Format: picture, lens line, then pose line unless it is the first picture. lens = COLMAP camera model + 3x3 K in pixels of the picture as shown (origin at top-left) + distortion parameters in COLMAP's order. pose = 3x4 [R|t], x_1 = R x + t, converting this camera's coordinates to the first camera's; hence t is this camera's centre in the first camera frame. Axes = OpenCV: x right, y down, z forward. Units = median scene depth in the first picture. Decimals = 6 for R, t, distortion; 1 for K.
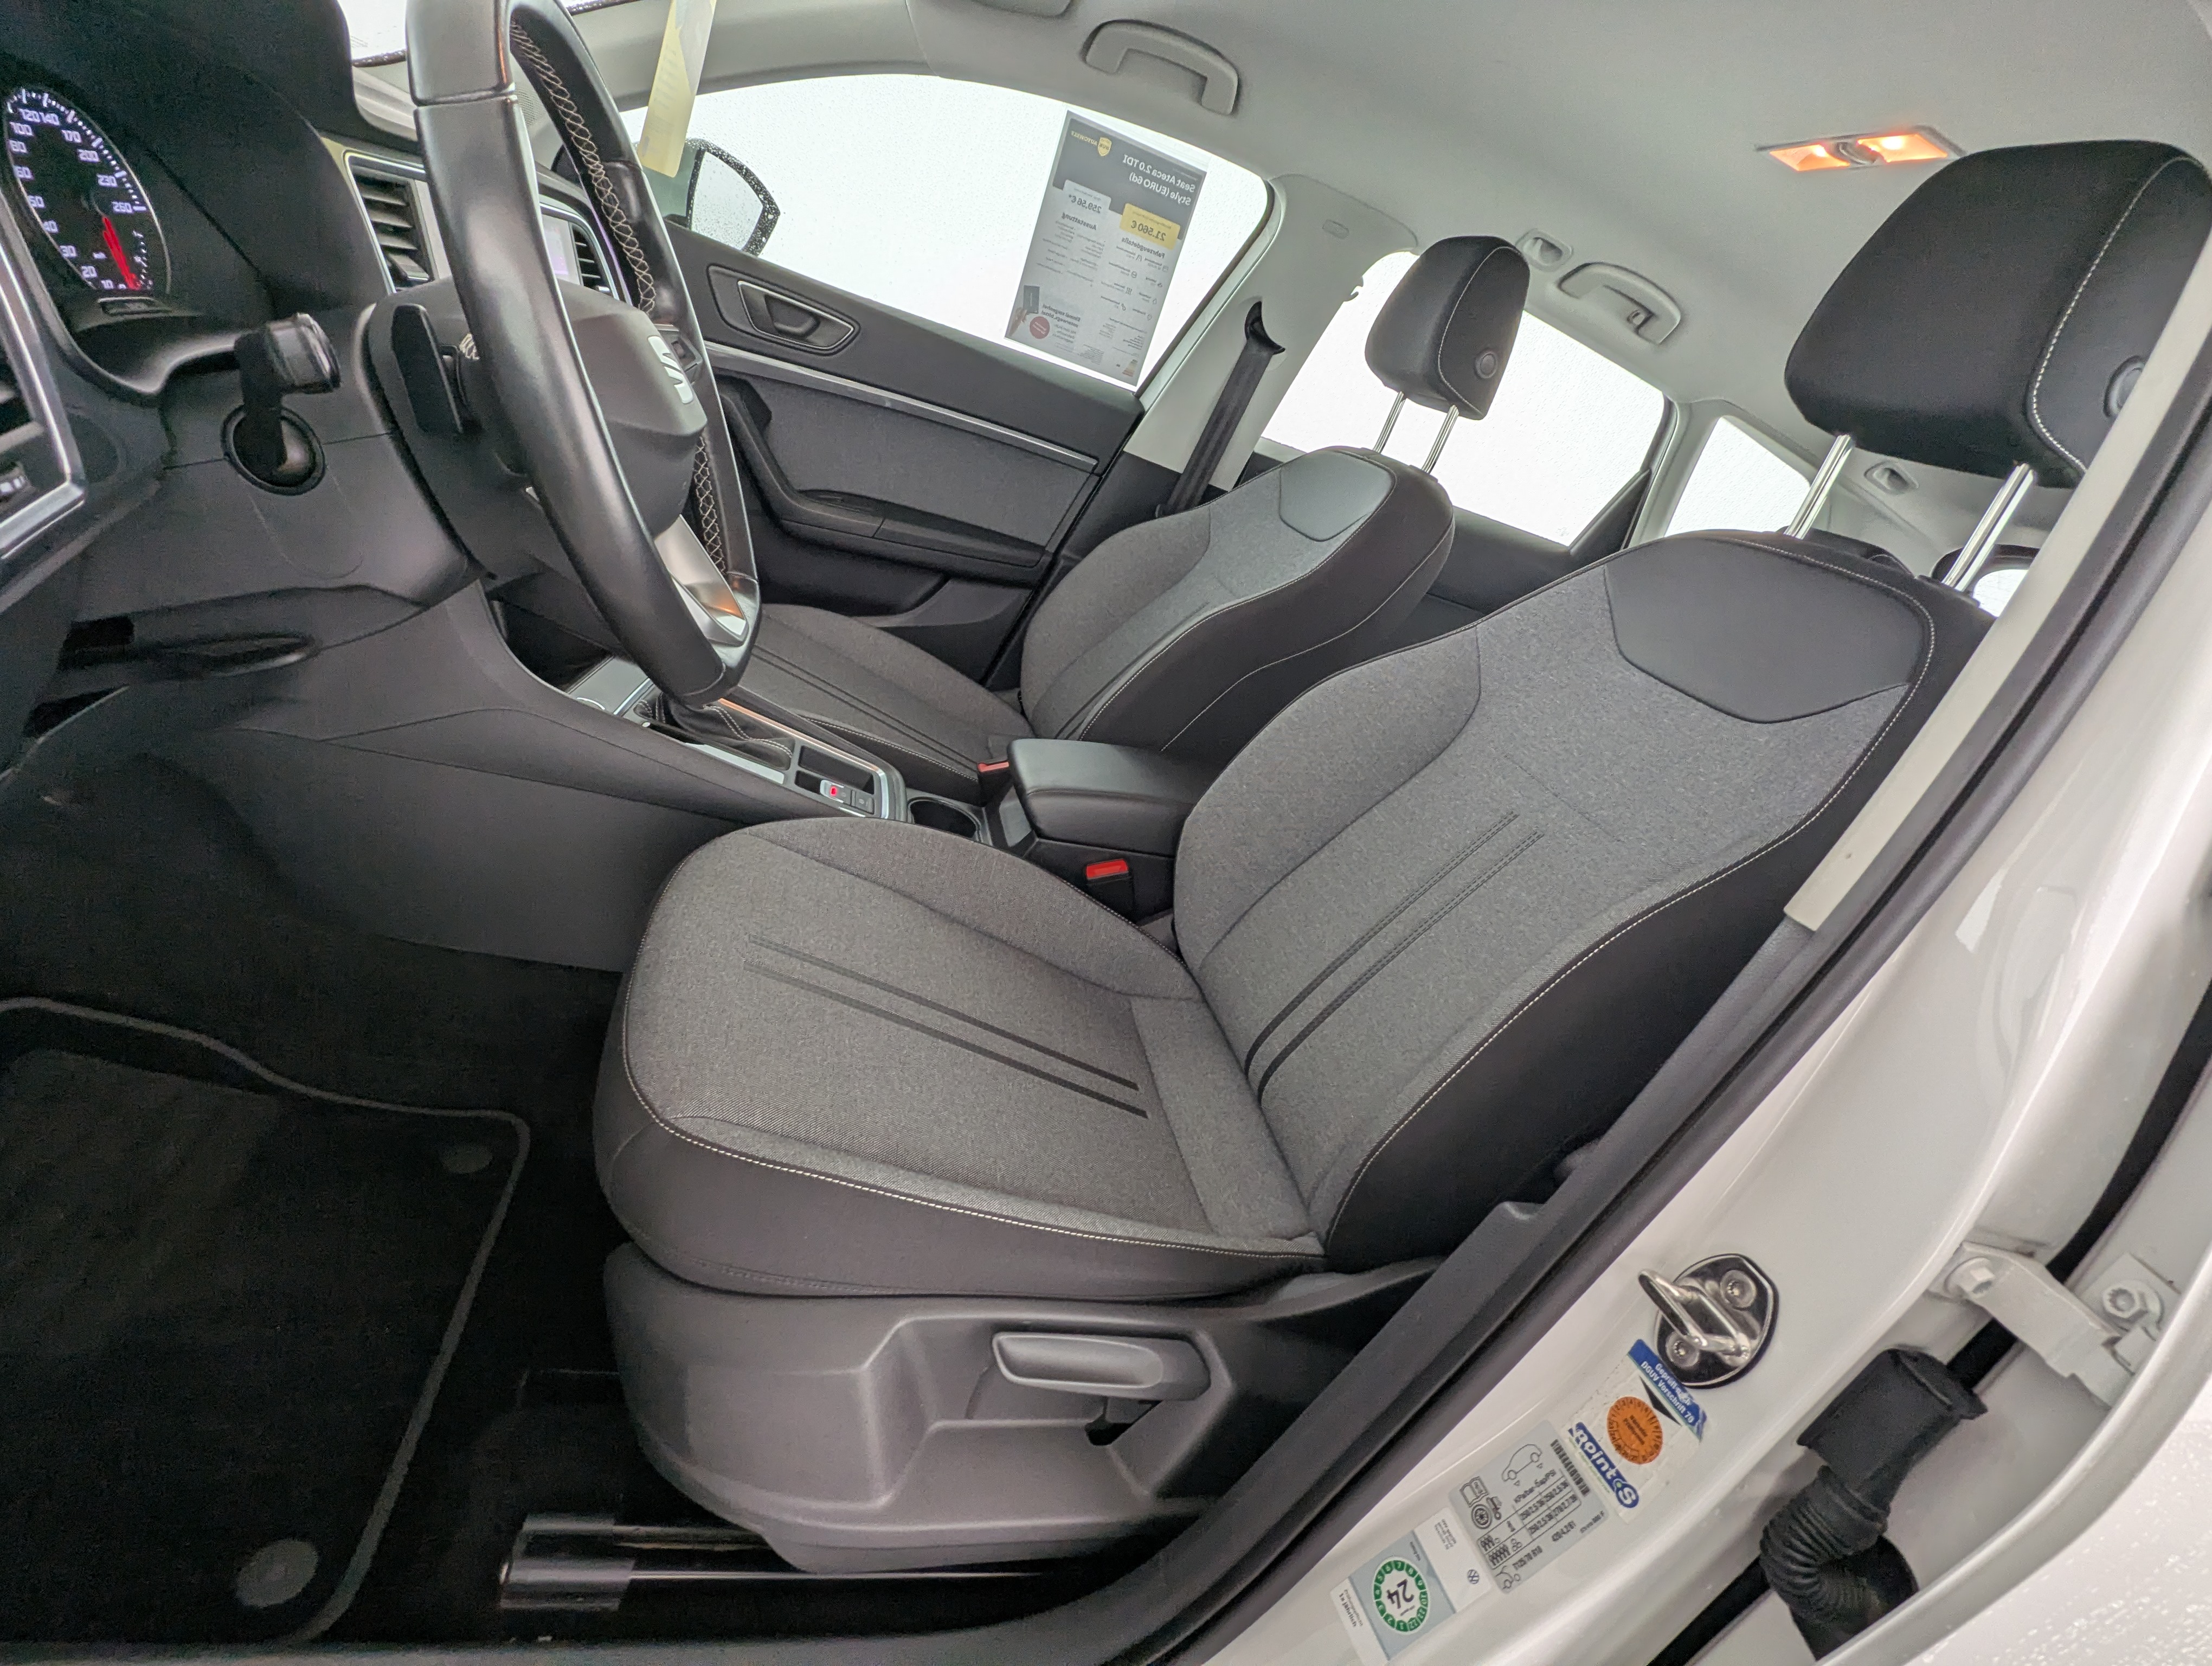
lens RADIAL K [[1052.6, 0, 1104.1], [0, 1052.6, 837.6], [0, 0, 1]] dist [0.004723, -0.002310]
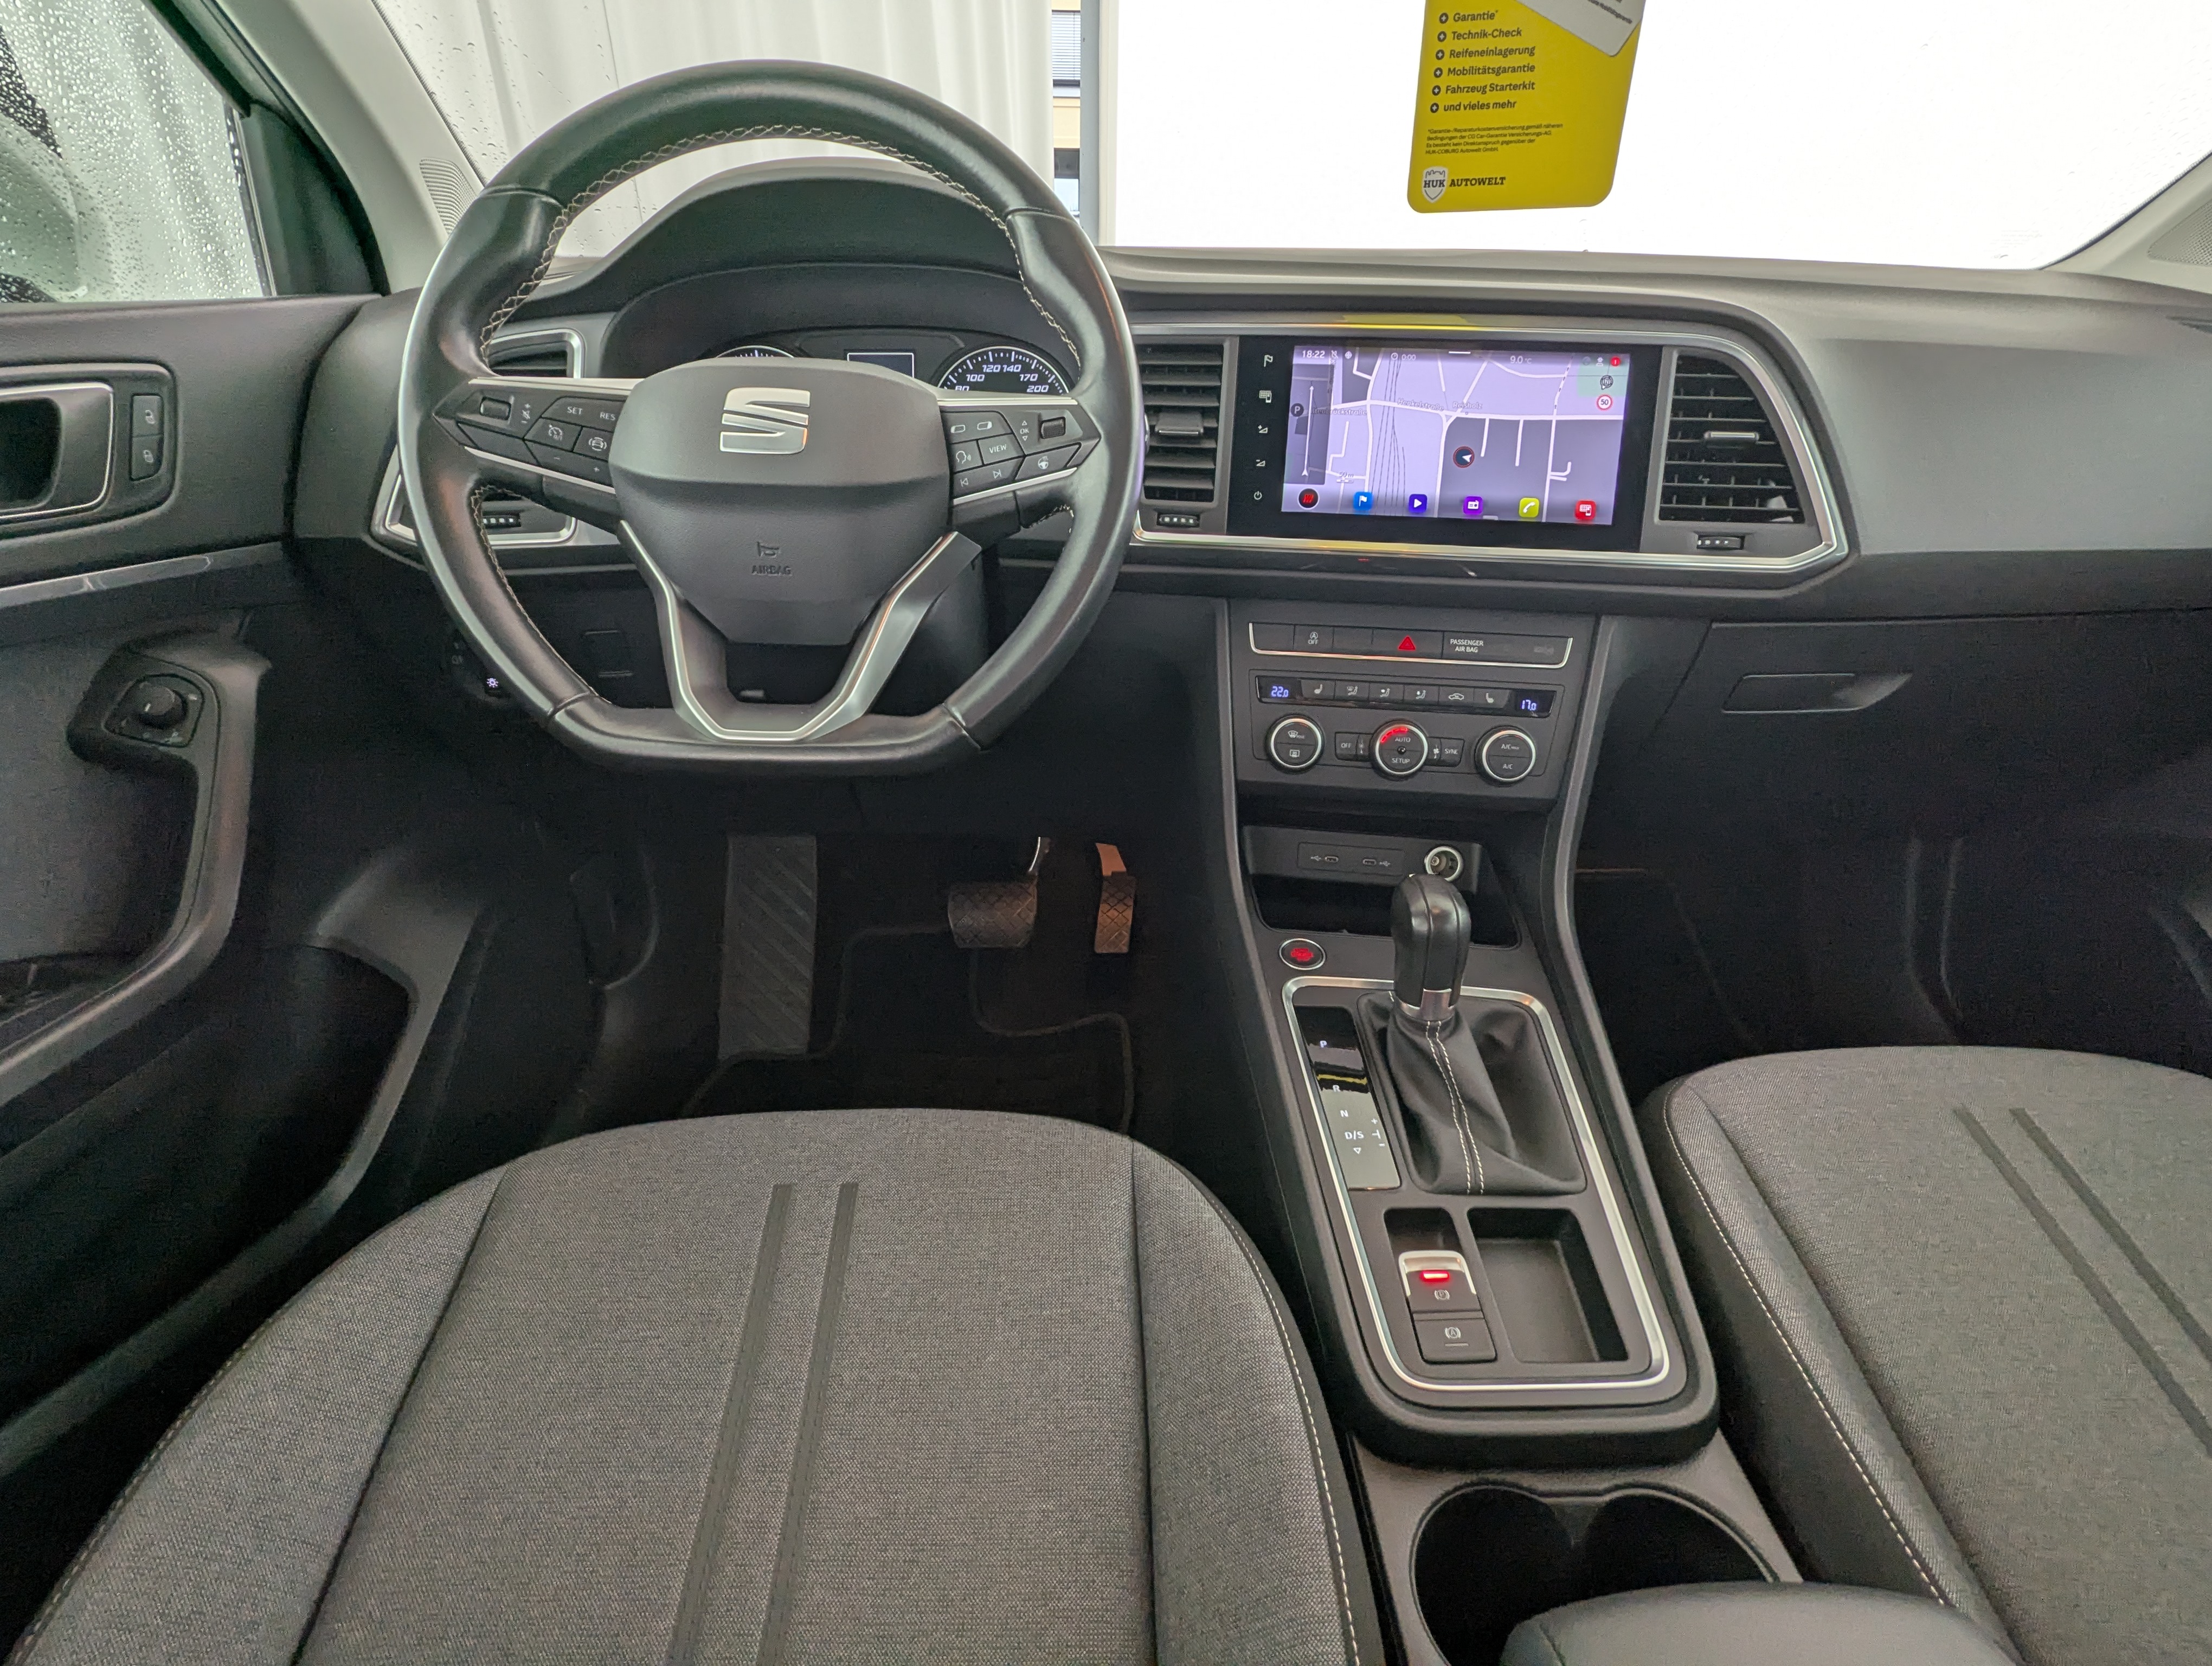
lens RADIAL K [[1052.6, 0, 1104.5], [0, 1052.6, 836.9], [0, 0, 1]] dist [0.004723, -0.002310]
pose [[-0.173564, 0.113217, -0.978293, 0.264610], [-0.470038, 0.863401, 0.183313, -0.278542], [0.865413, 0.491651, -0.096638, 0.947331]]
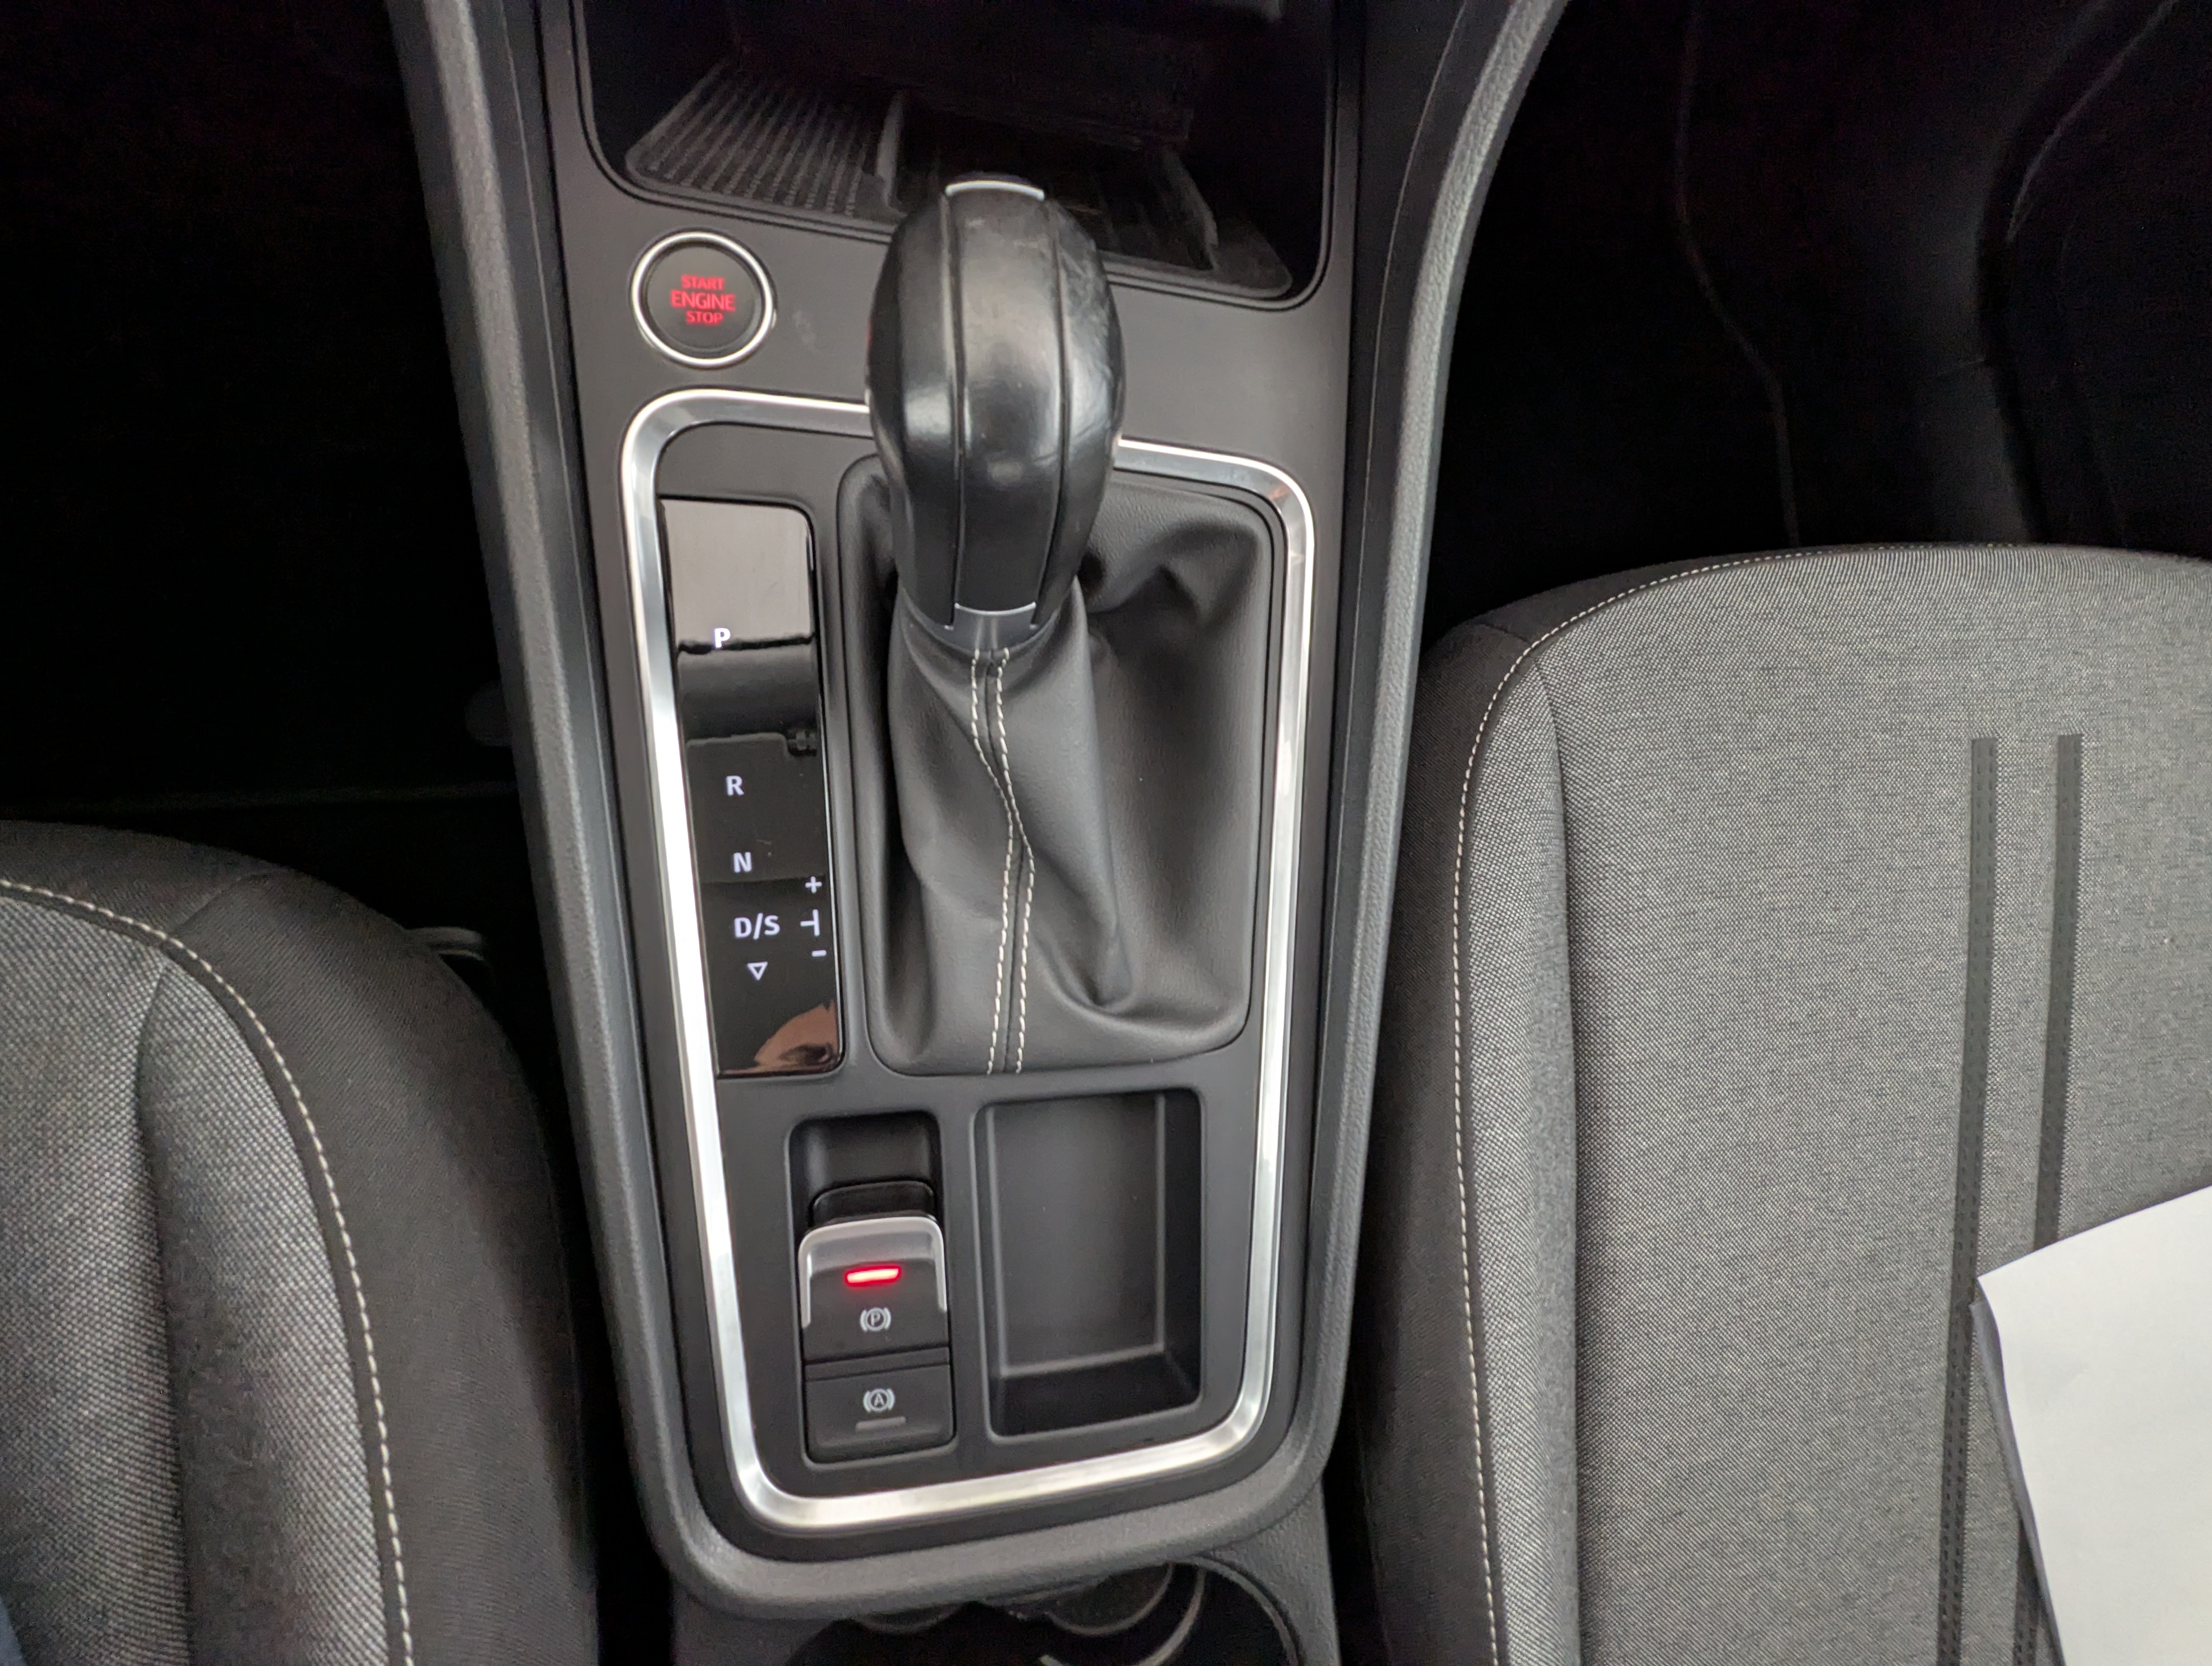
lens RADIAL K [[1052.6, 0, 1097.7], [0, 1052.6, 844.7], [0, 0, 1]] dist [0.004723, -0.002310]
pose [[-0.060140, 0.858744, -0.508864, -0.260881], [-0.592852, 0.379404, 0.710337, -0.326054], [0.803063, 0.344401, 0.486291, 1.039459]]
